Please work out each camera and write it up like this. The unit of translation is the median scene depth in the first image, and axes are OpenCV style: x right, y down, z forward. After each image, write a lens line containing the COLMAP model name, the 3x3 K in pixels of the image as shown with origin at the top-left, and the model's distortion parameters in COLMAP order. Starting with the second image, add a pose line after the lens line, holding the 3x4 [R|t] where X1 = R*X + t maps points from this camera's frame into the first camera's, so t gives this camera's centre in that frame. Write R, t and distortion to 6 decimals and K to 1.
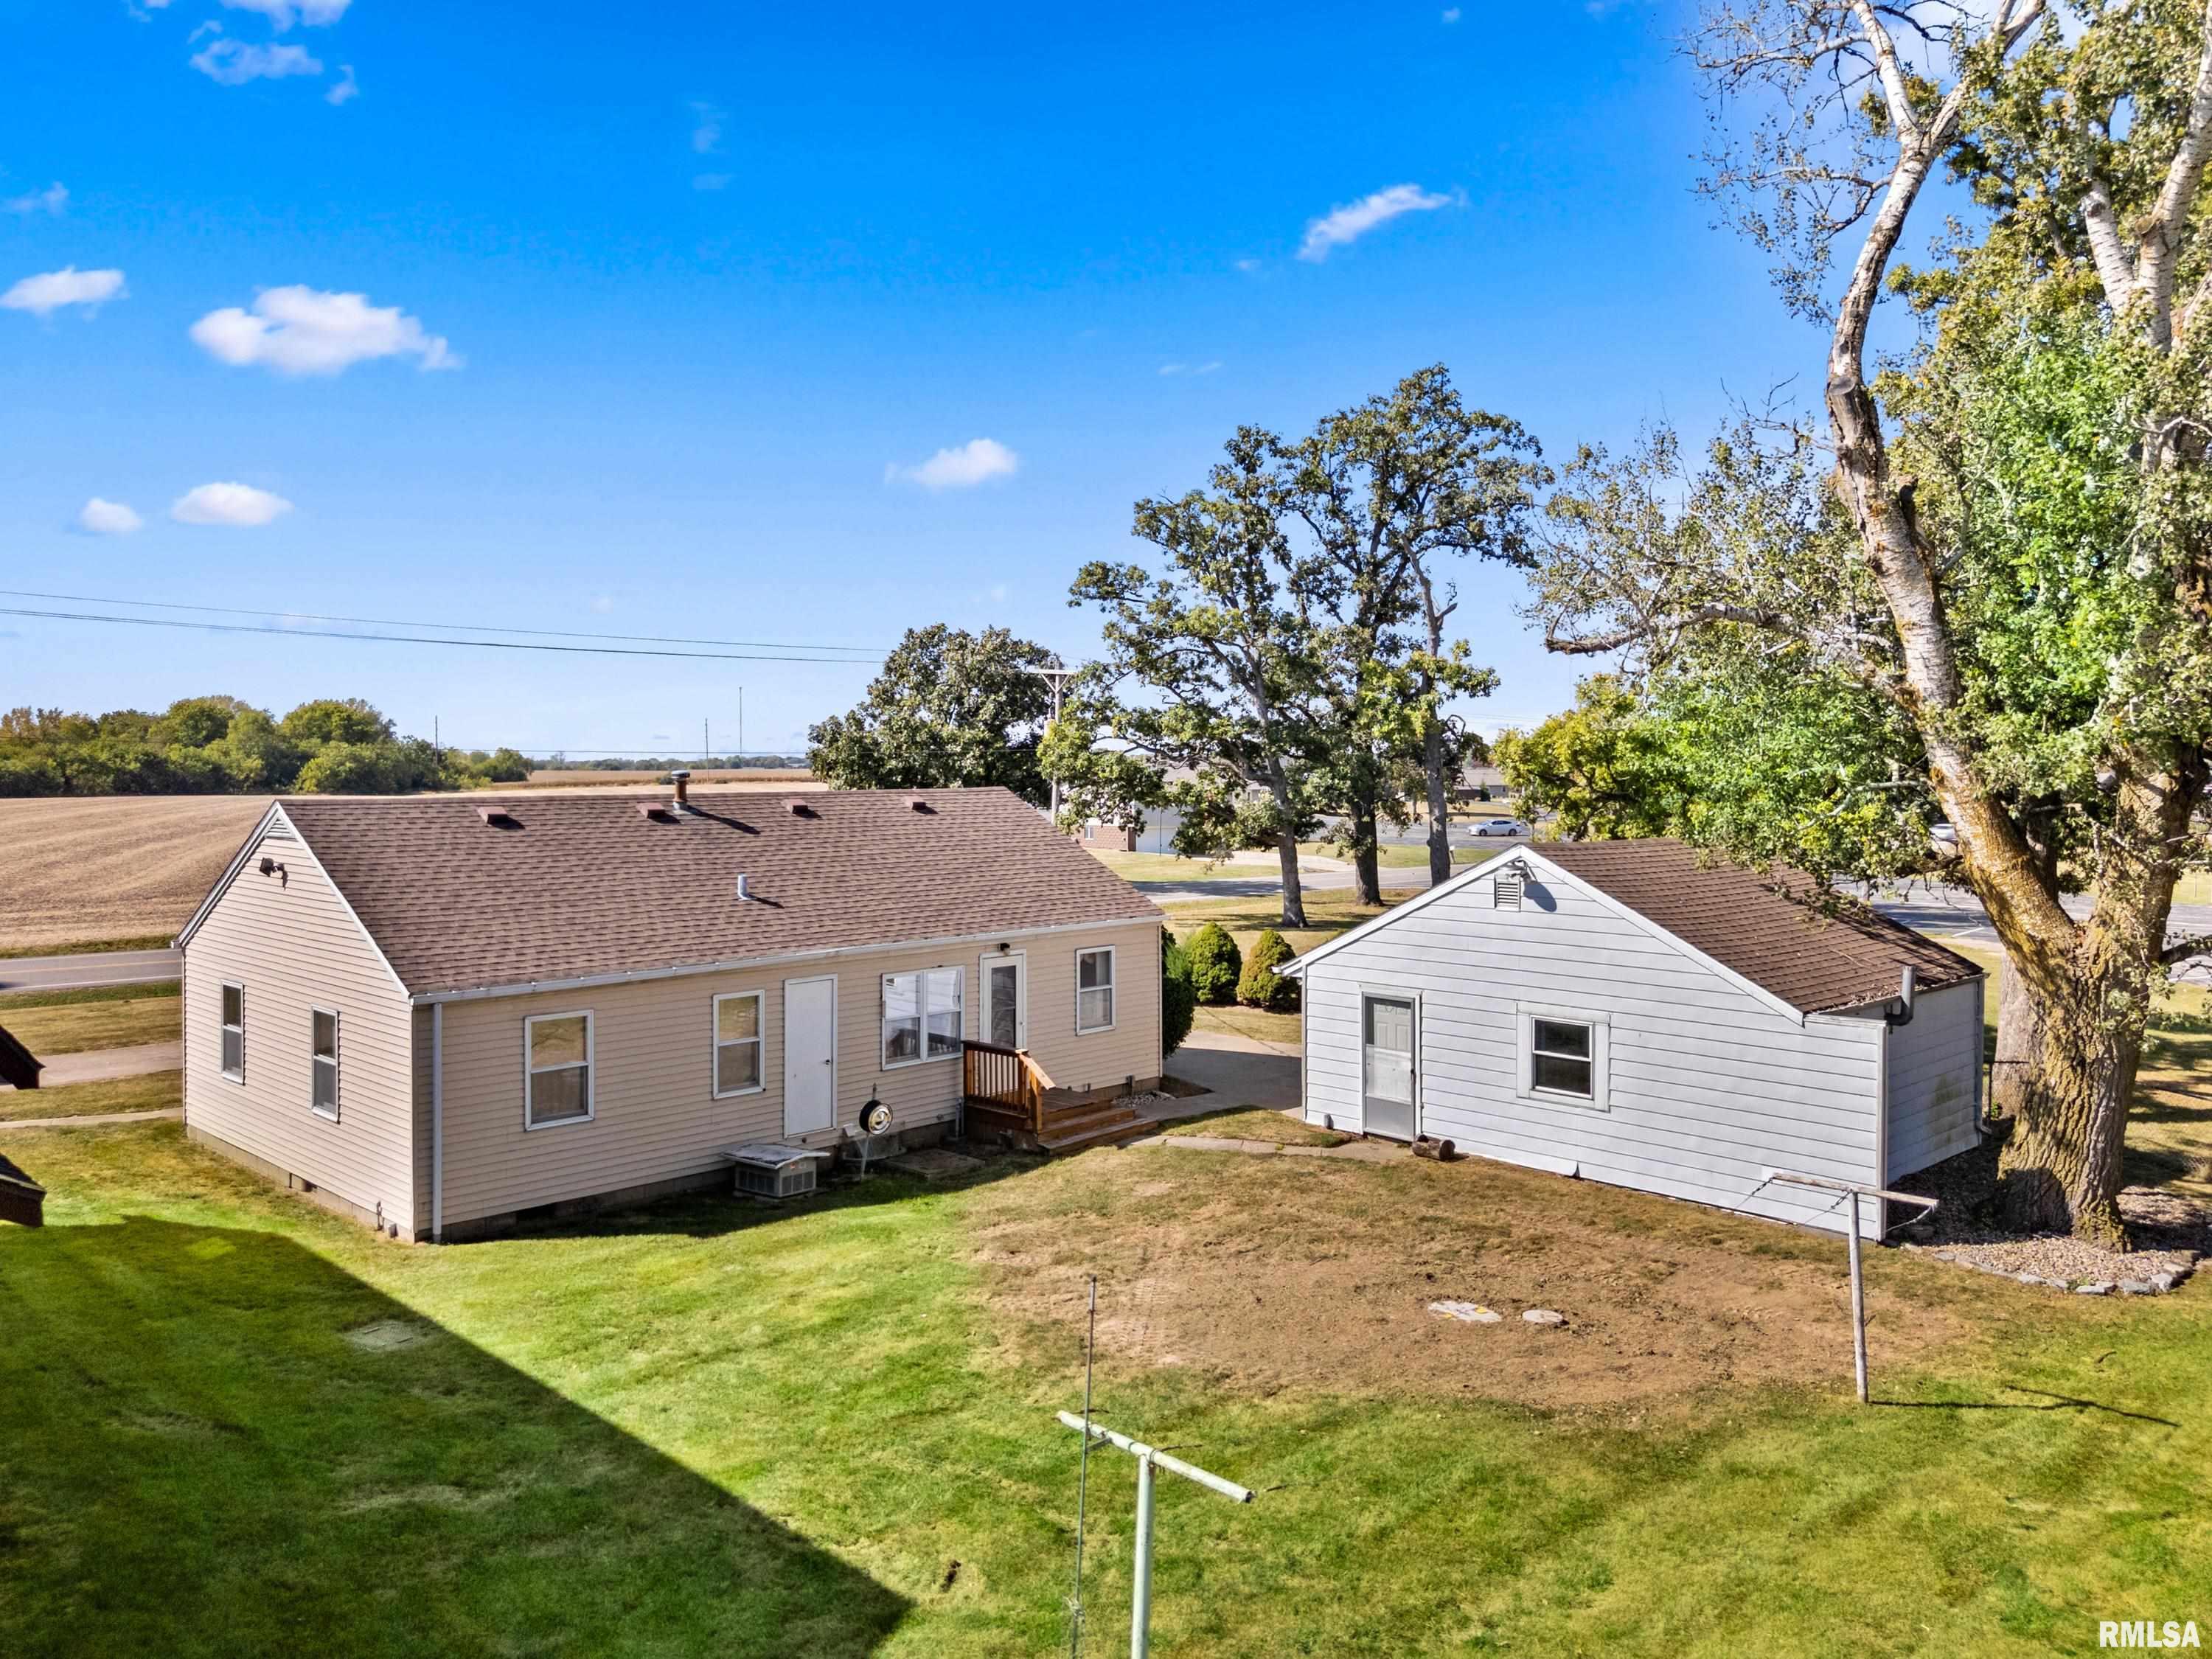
lens RADIAL K [[1632.9, 0, 1106.0], [0, 1632.9, 829.5], [0, 0, 1]] dist [0.079423, -0.092024]
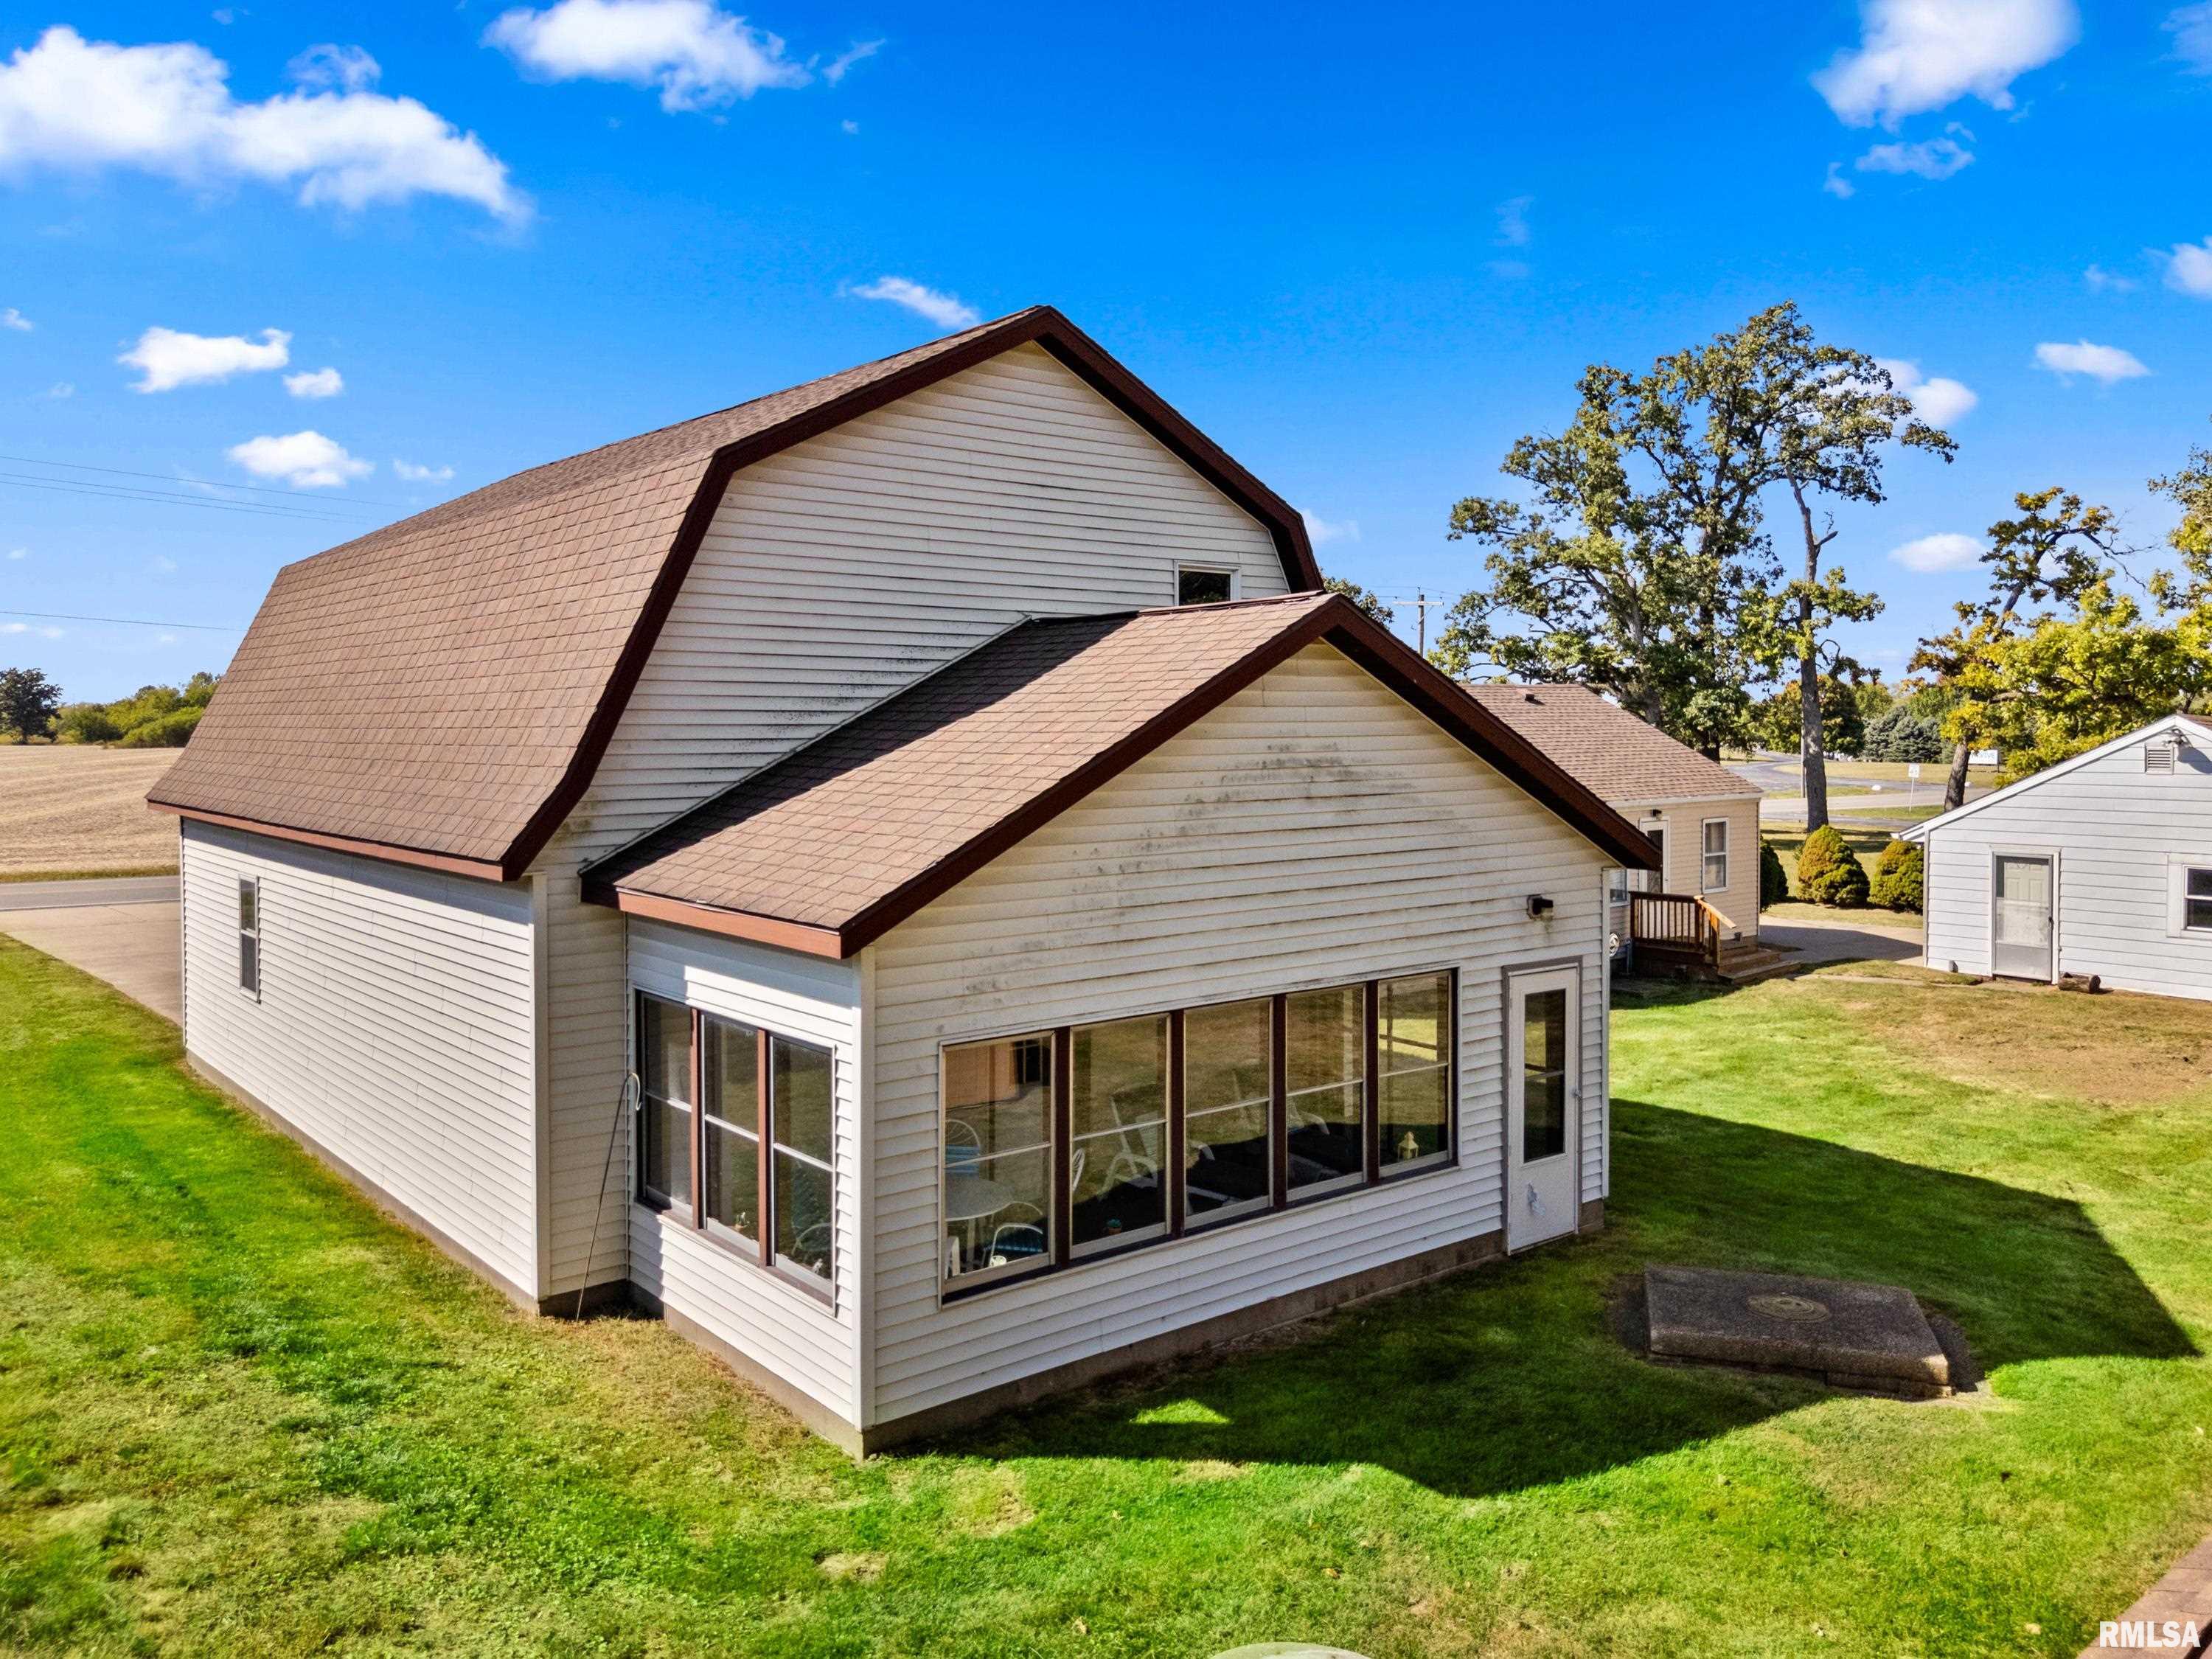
lens RADIAL K [[1632.9, 0, 1106.0], [0, 1632.9, 829.5], [0, 0, 1]] dist [0.079423, -0.092024]
pose [[0.996396, 0.004871, -0.084683, -0.149791], [-0.002648, 0.999649, 0.026345, 0.023170], [0.084781, -0.026026, 0.996060, -0.080806]]
